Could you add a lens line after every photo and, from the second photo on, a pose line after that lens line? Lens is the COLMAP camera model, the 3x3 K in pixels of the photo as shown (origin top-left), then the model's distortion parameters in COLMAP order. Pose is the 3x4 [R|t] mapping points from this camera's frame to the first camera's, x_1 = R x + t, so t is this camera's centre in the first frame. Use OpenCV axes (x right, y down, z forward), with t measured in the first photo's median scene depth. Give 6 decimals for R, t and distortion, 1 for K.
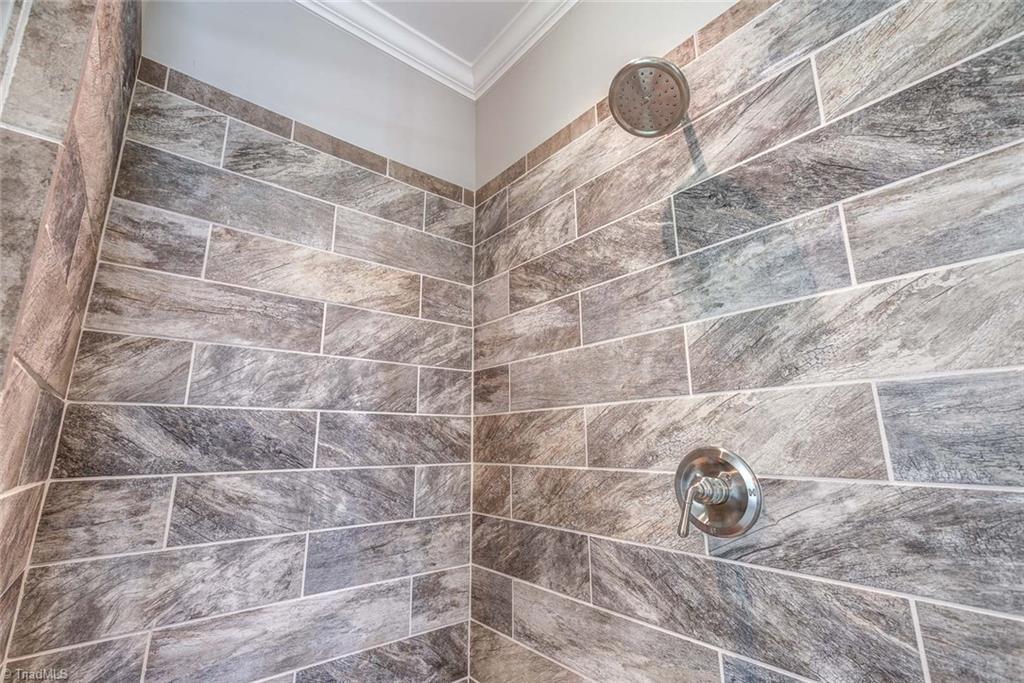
lens RADIAL K [[461.9, 0, 511.5], [0, 461.9, 339.8], [0, 0, 1]] dist [0.000866, 0.000037]
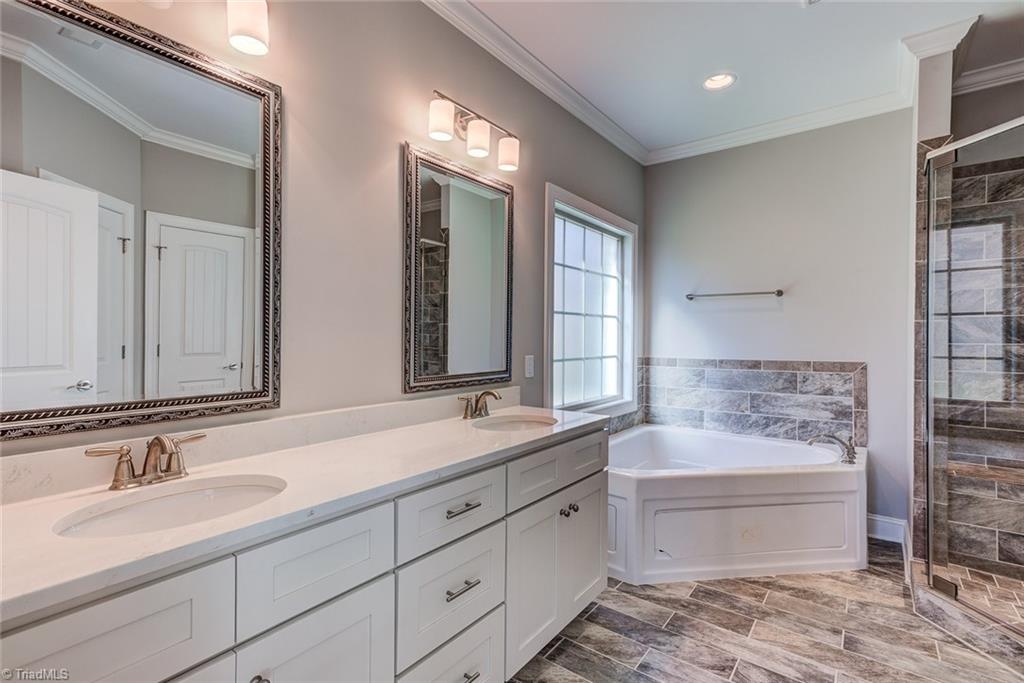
lens RADIAL K [[461.9, 0, 512.0], [0, 461.9, 339.4], [0, 0, 1]] dist [0.000866, 0.000037]
pose [[0.225859, 0.008510, -0.974123, 1.075305], [0.211998, 0.975567, 0.057676, -0.398083], [0.950813, -0.219539, 0.218536, -1.883538]]
